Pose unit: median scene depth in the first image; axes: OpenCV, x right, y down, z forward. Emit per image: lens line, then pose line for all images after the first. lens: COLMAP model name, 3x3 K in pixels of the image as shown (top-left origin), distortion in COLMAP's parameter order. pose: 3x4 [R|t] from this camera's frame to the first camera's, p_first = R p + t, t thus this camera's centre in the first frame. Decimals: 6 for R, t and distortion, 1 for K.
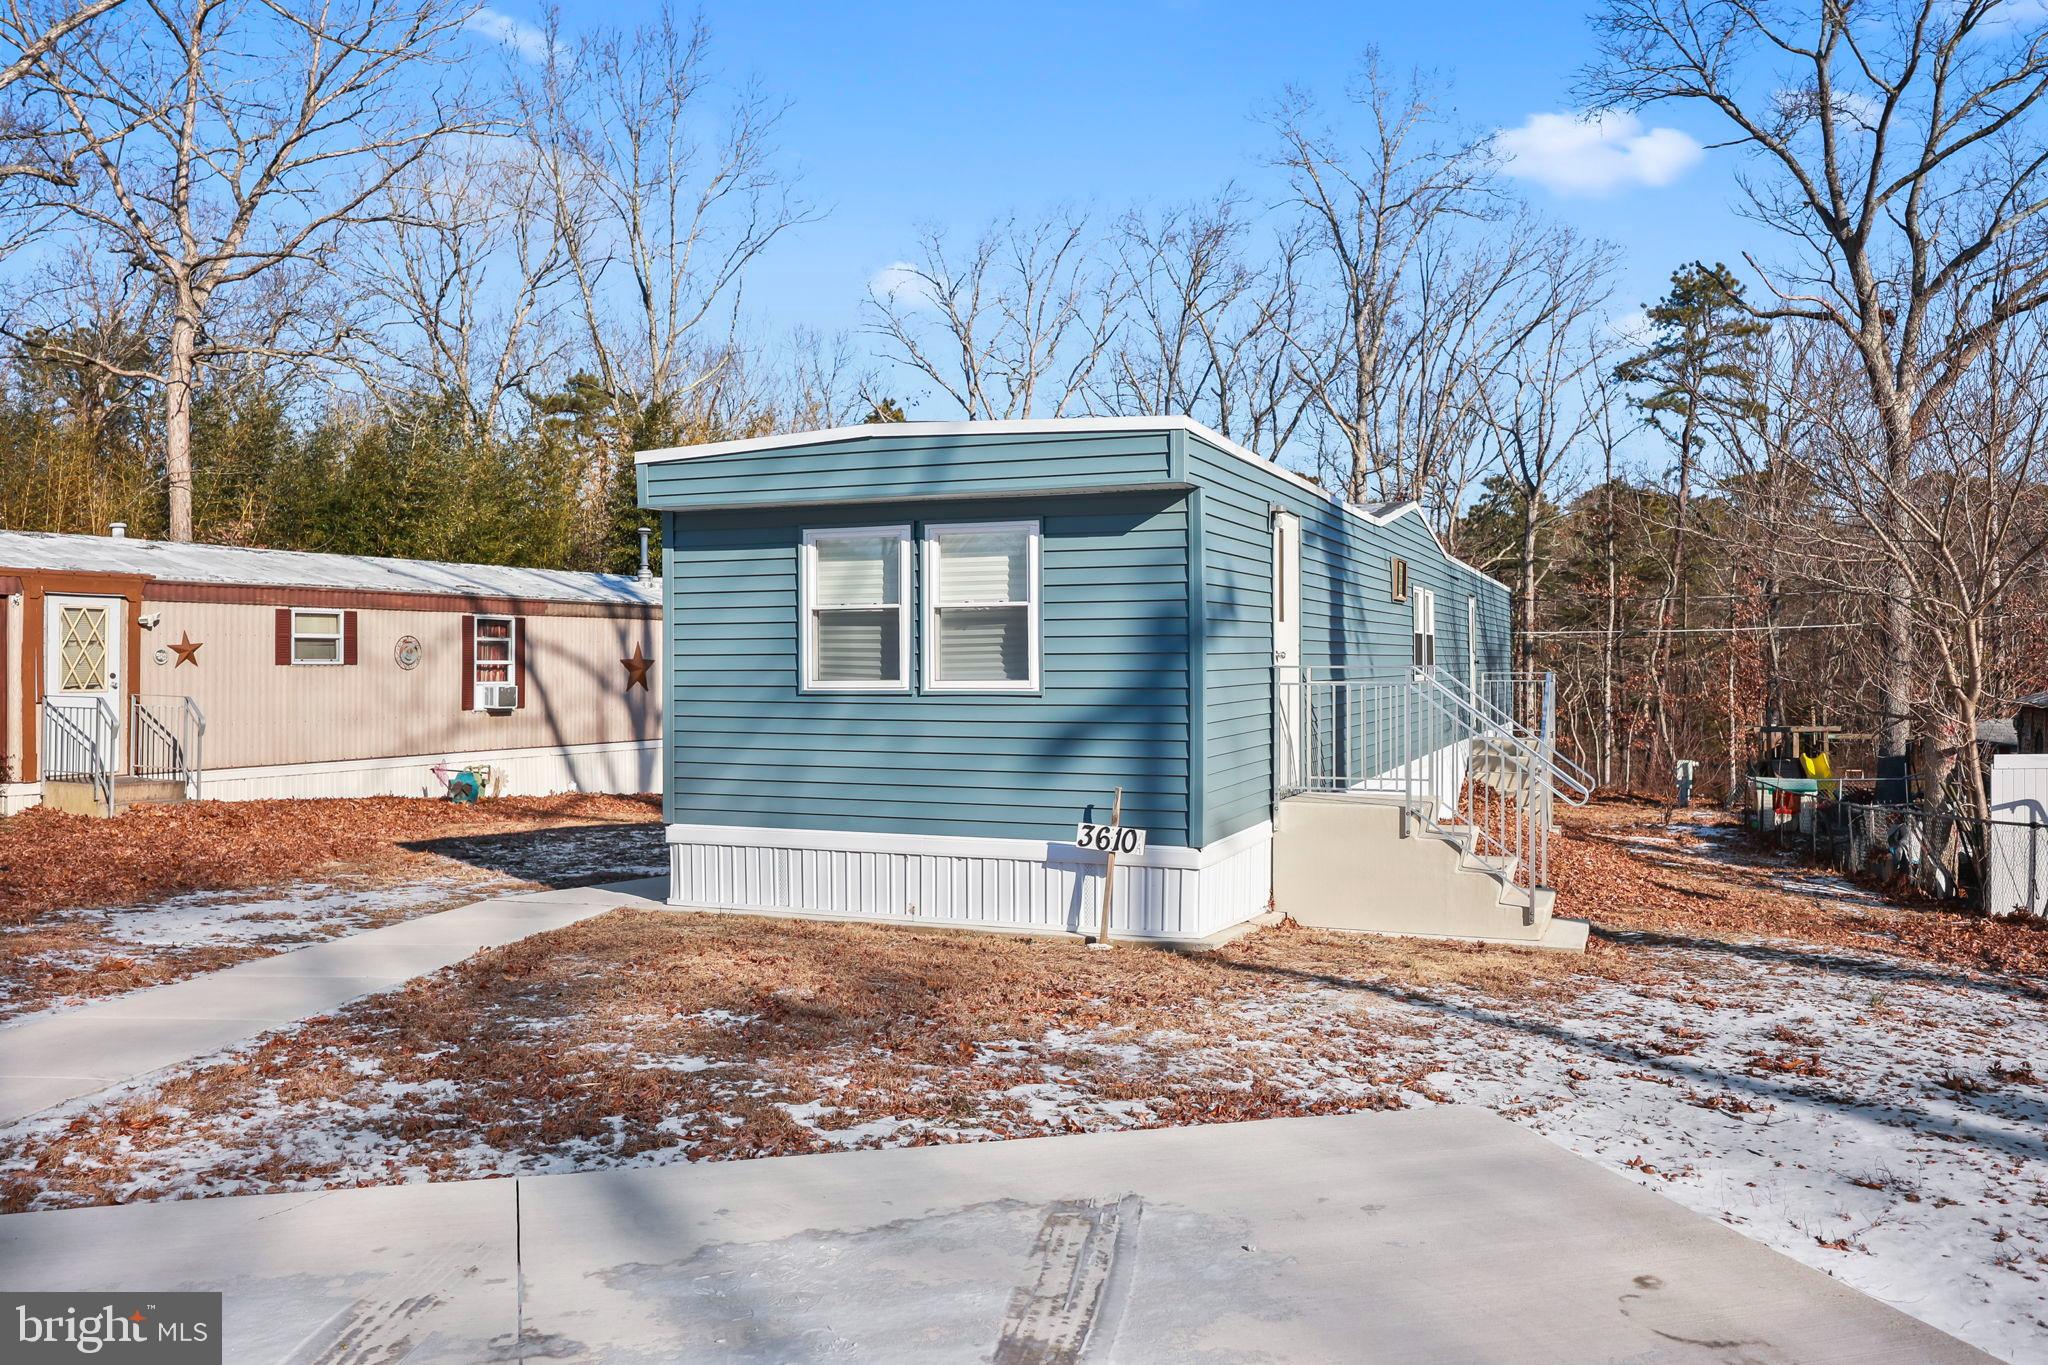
lens RADIAL K [[1524.4, 0, 1019.7], [0, 1524.4, 671.2], [0, 0, 1]] dist [0.002606, -0.008402]
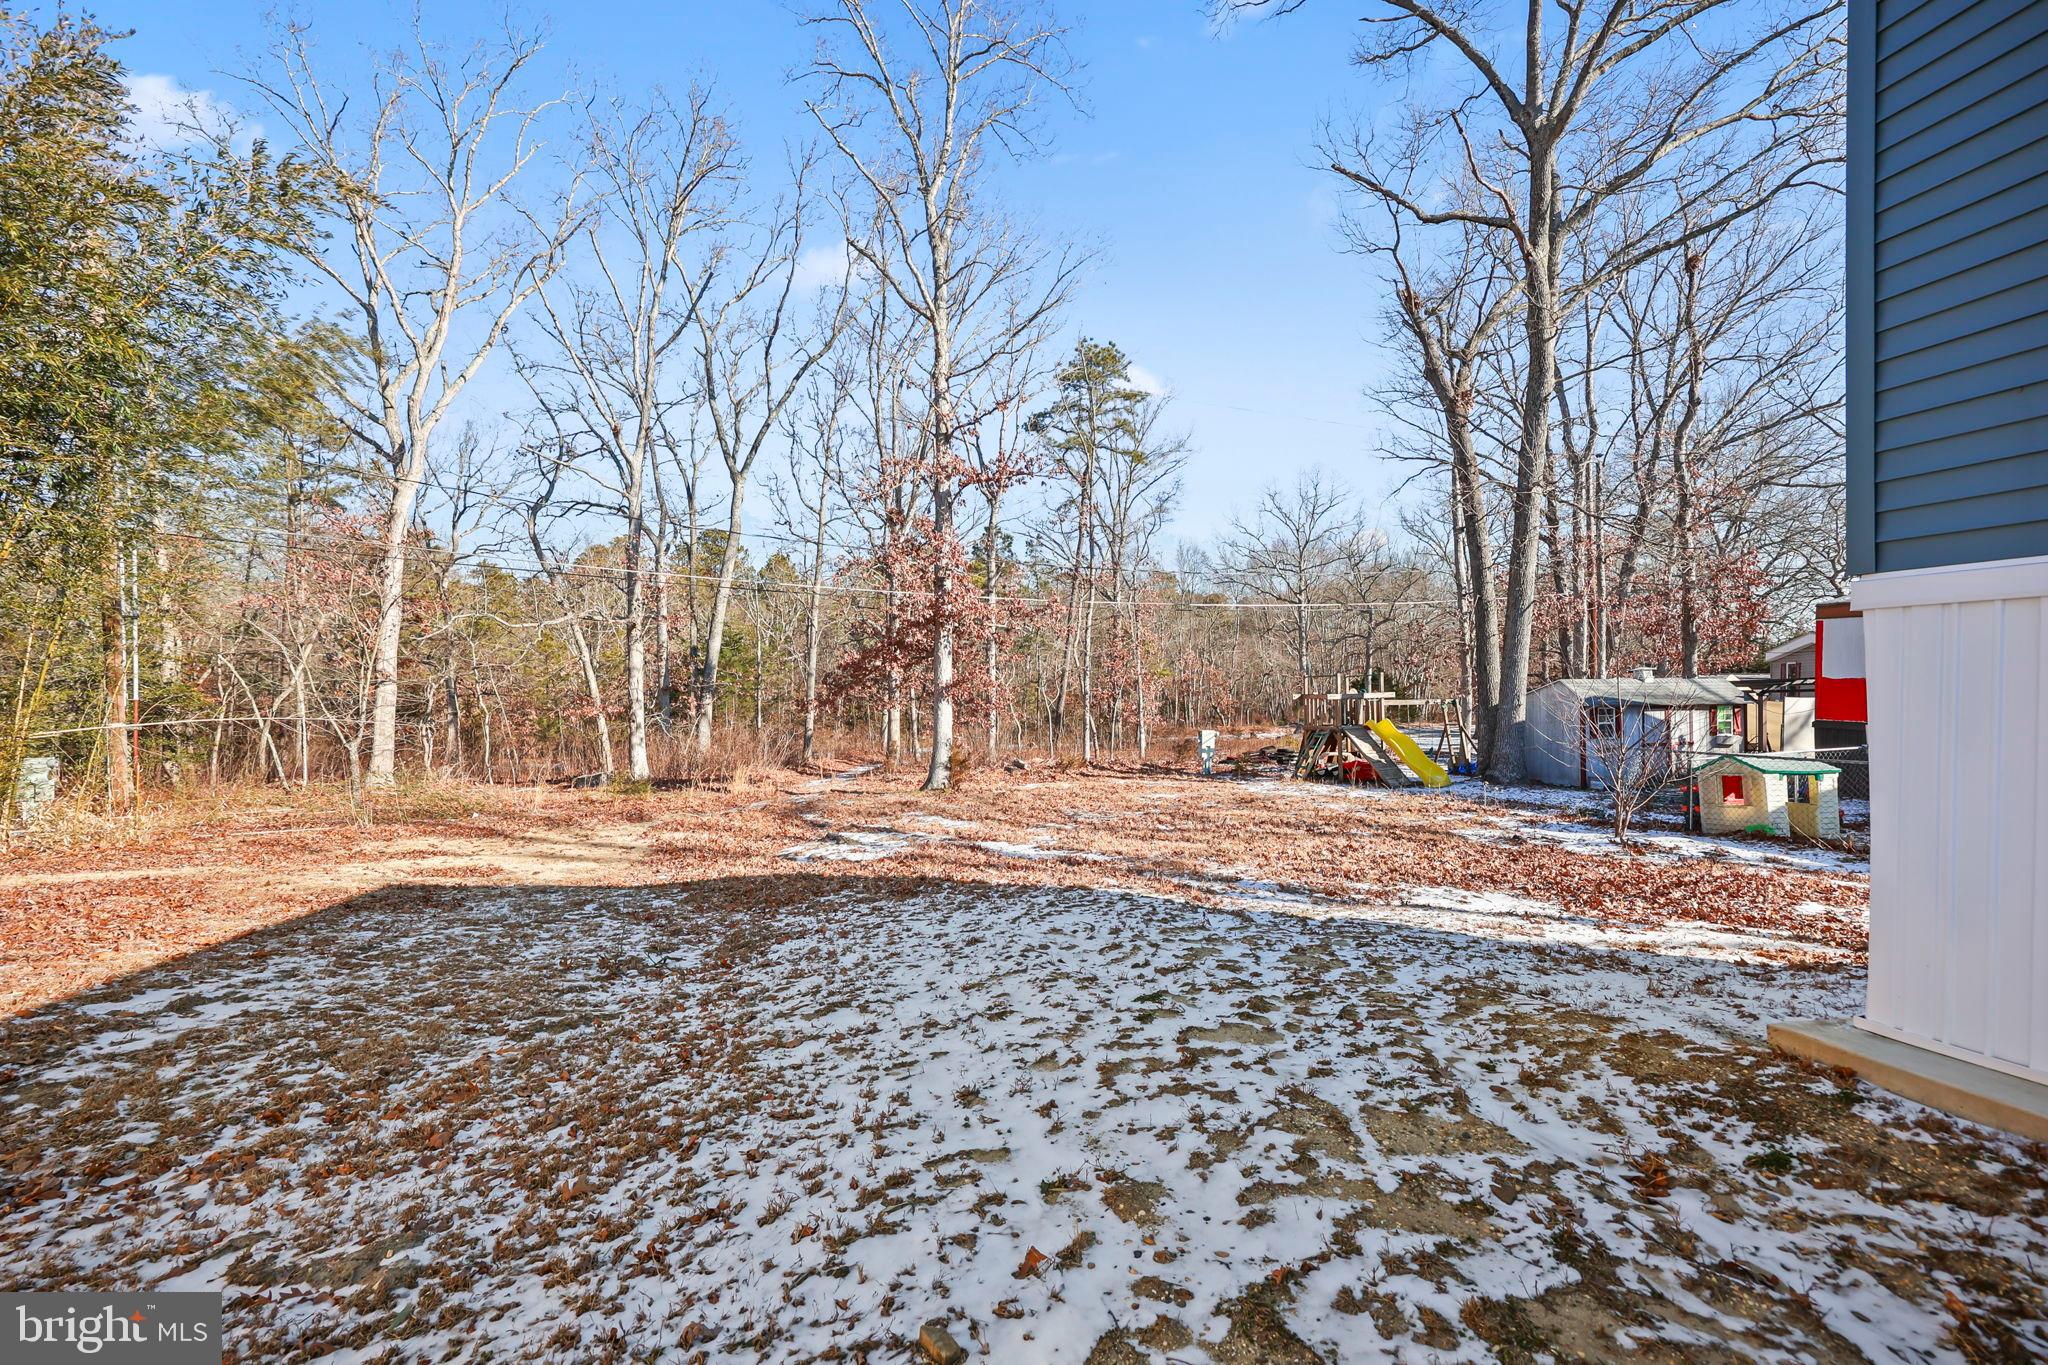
lens RADIAL K [[860.3, 0, 1019.9], [0, 860.3, 686.1], [0, 0, 1]] dist [-0.002169, -0.000654]
pose [[0.851083, 0.002764, 0.525024, 0.073591], [-0.000937, 0.999993, -0.003745, 0.092482], [-0.525030, 0.002695, 0.851079, 1.748941]]
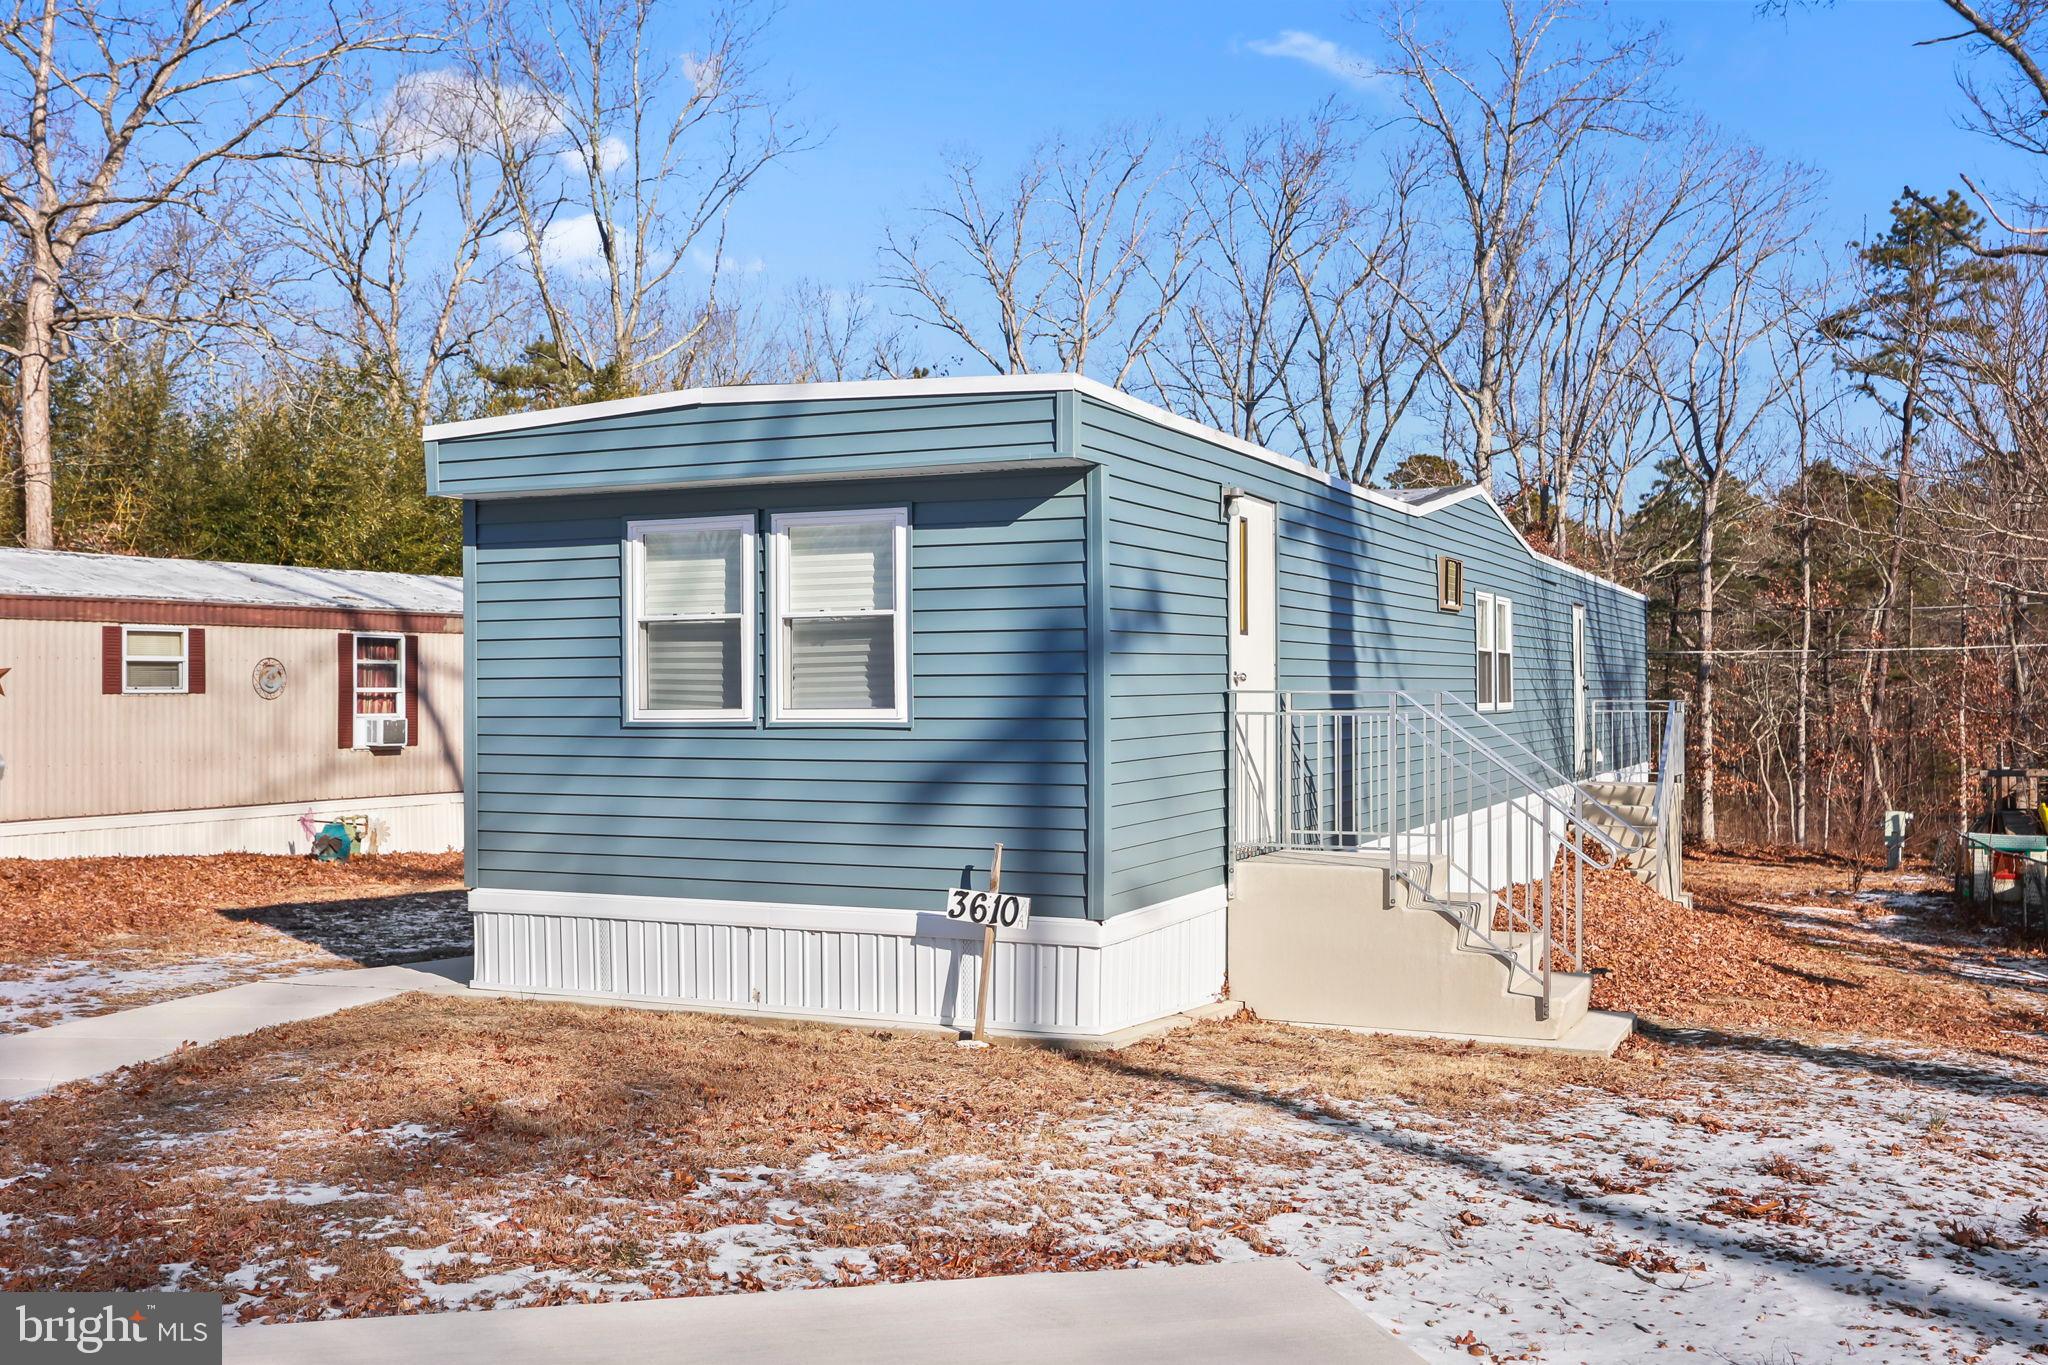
lens RADIAL K [[1865.7, 0, 1017.0], [0, 1865.7, 696.2], [0, 0, 1]] dist [-0.003738, 0.000000]
pose [[0.999139, -0.001508, -0.041457, 0.045451], [0.001392, 0.999995, -0.002833, 0.000951], [0.041461, 0.002773, 0.999136, 0.013215]]
